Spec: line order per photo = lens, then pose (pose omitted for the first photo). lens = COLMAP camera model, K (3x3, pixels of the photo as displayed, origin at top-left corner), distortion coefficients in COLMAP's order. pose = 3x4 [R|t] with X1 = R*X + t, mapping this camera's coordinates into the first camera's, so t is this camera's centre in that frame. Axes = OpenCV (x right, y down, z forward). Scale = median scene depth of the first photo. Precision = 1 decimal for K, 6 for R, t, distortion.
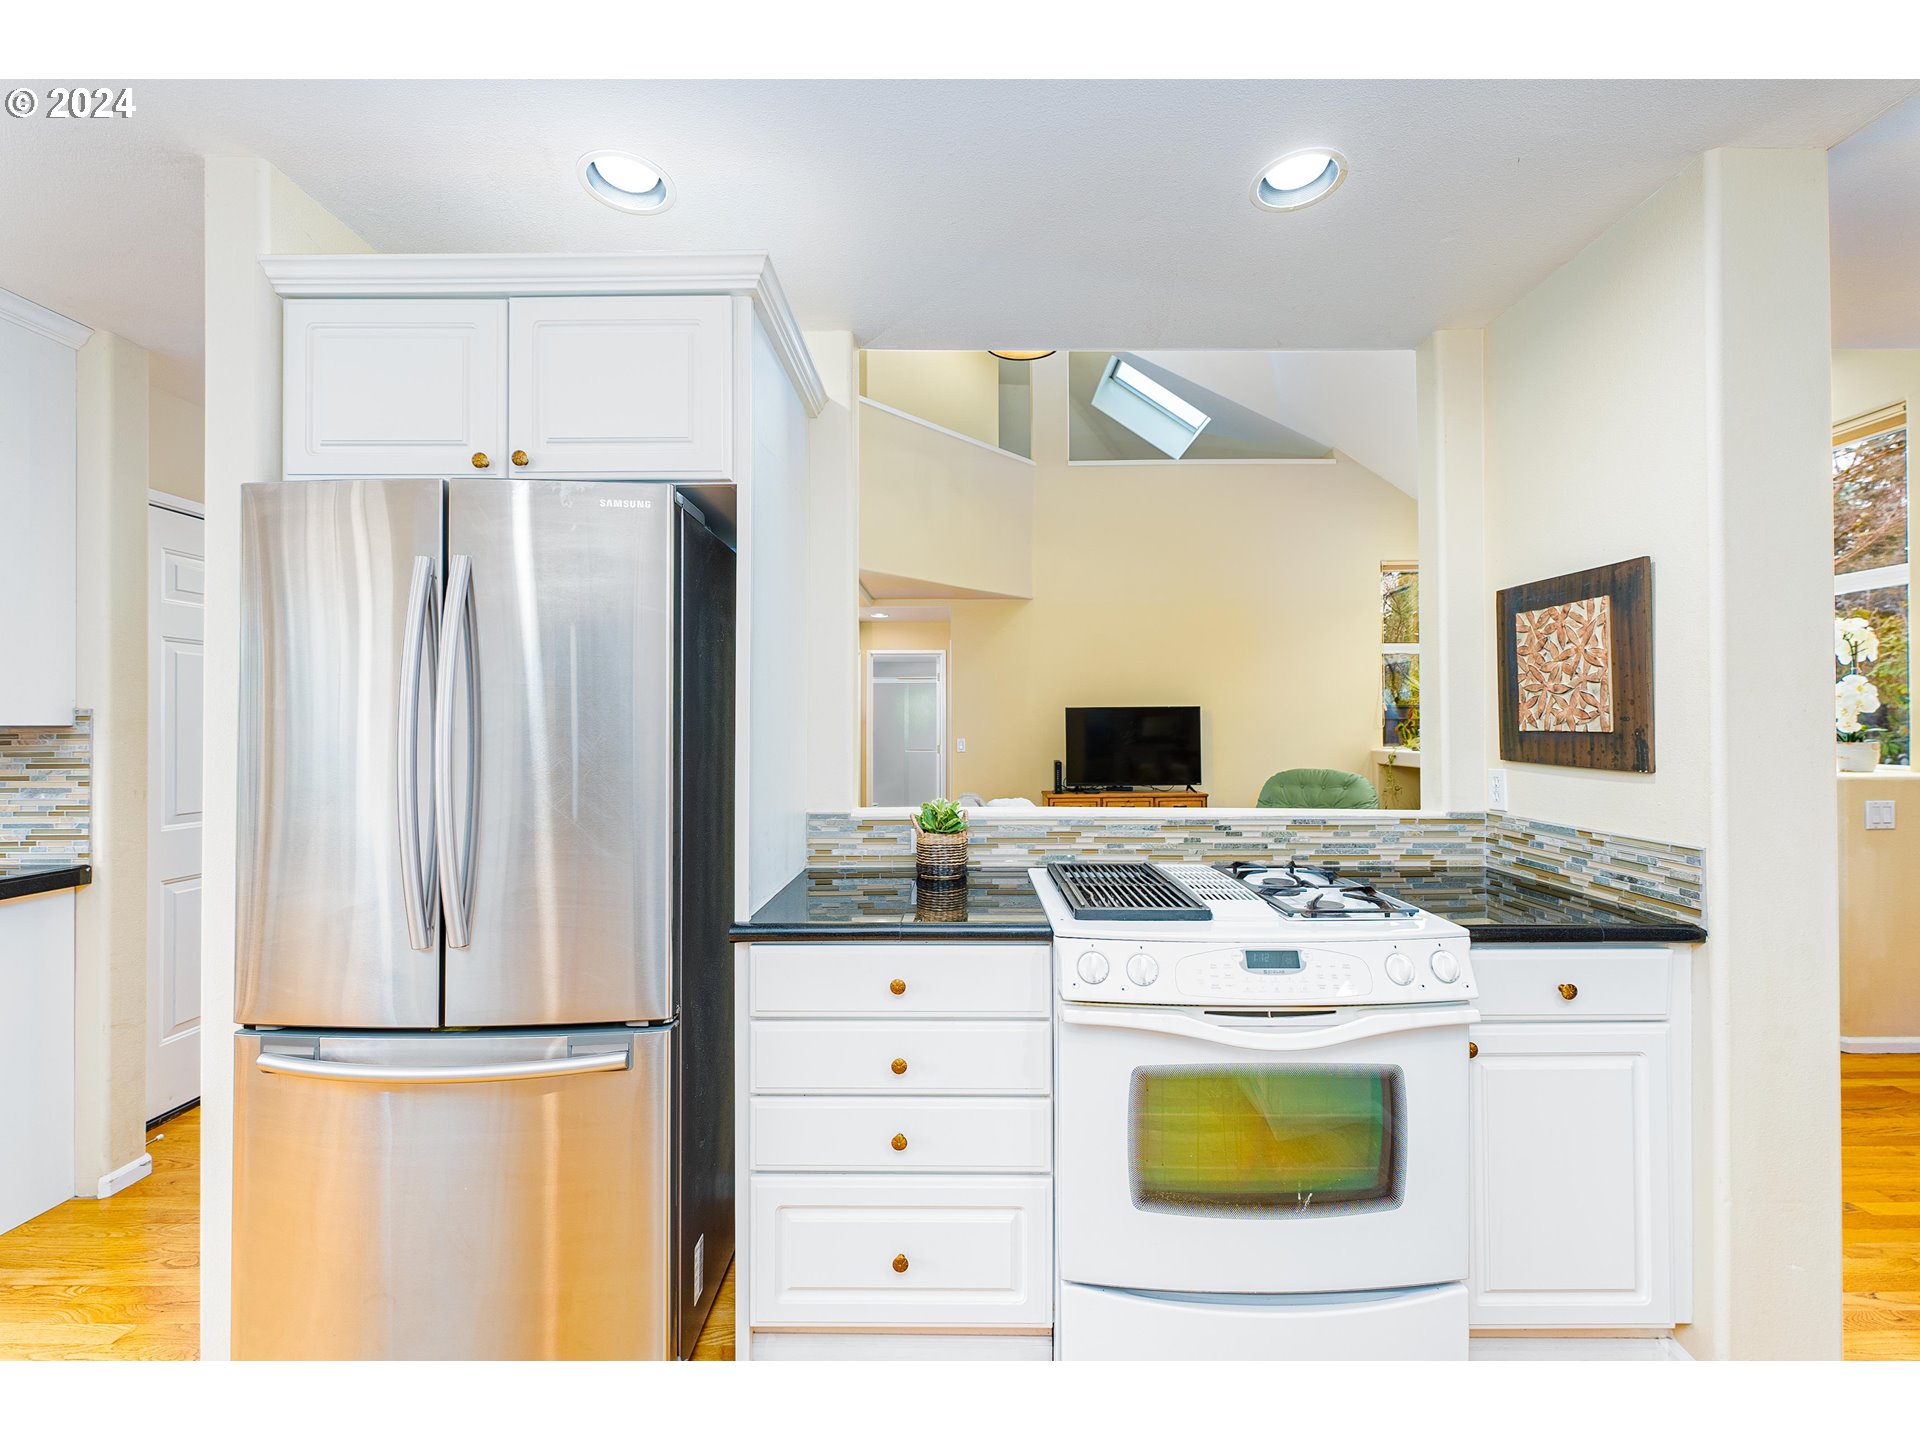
lens RADIAL K [[780.7, 0, 959.6], [0, 780.7, 721.5], [0, 0, 1]] dist [-0.001033, -0.000129]
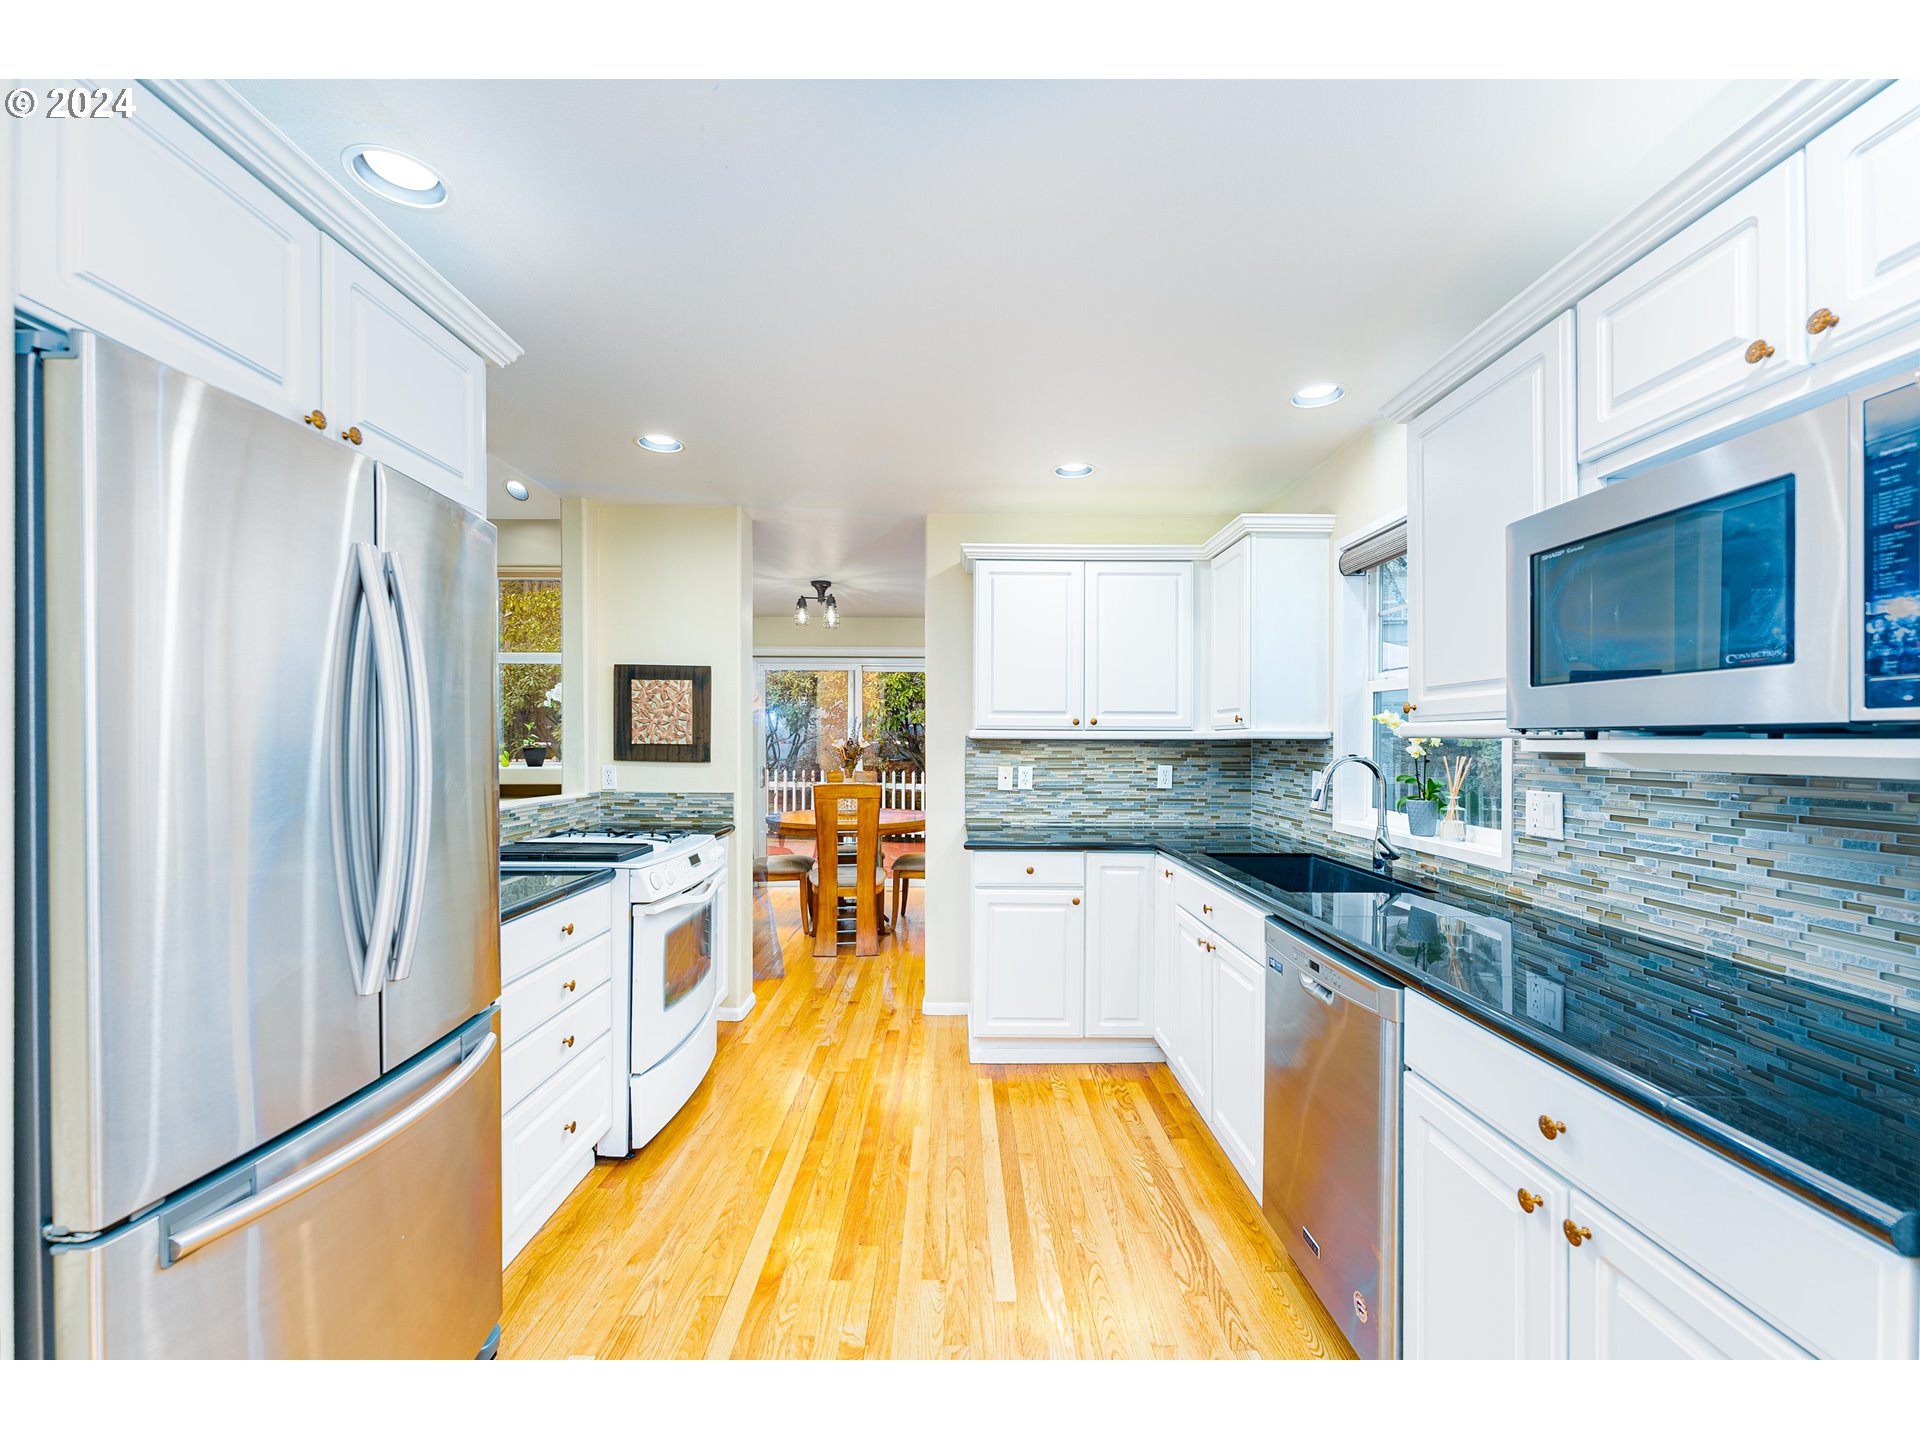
lens RADIAL K [[780.7, 0, 958.4], [0, 780.7, 738.4], [0, 0, 1]] dist [-0.001033, -0.000129]
pose [[-0.008480, 0.005410, 0.999949, -1.254364], [-0.010576, 0.999929, -0.005500, 0.001384], [-0.999908, -0.010622, -0.008422, 0.278375]]
